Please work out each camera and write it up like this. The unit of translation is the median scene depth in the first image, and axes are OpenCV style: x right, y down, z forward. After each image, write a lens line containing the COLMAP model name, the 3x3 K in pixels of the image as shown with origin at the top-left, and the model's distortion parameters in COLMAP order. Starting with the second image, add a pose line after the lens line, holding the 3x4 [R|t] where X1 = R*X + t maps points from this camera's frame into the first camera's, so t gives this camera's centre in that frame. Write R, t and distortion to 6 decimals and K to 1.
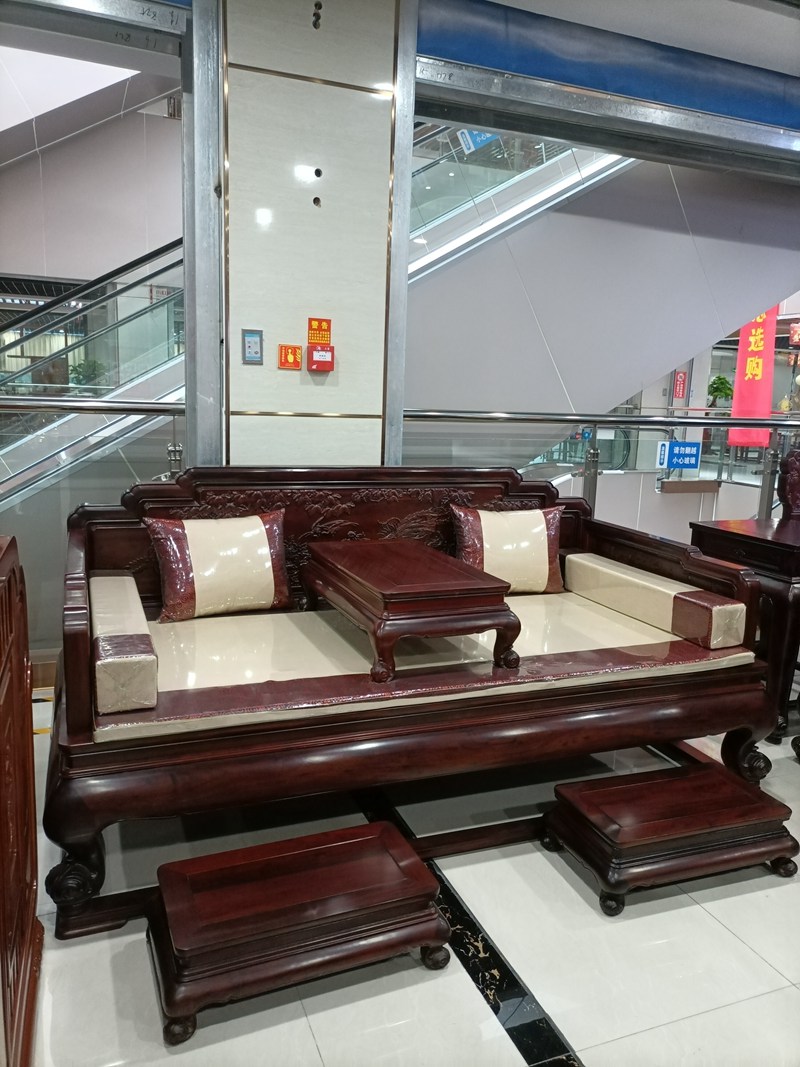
lens RADIAL K [[800.3, 0, 401.6], [0, 800.3, 532.8], [0, 0, 1]] dist [0.047057, 0.009561]
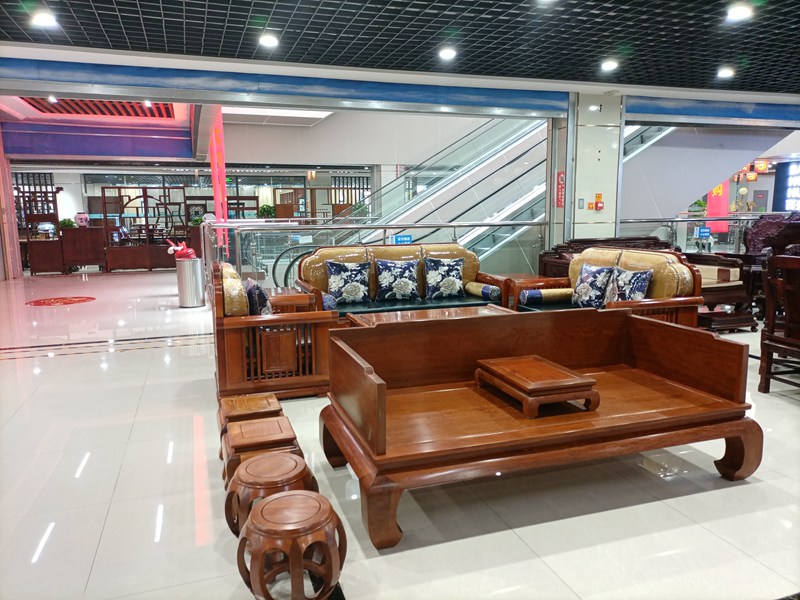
lens RADIAL K [[600.1, 0, 399.2], [0, 600.1, 300.9], [0, 0, 1]] dist [0.047057, 0.009561]
pose [[0.997713, -0.036013, -0.057200, -0.803112], [0.034710, 0.999119, -0.023609, 0.207398], [0.058000, 0.021570, 0.998084, -1.541226]]
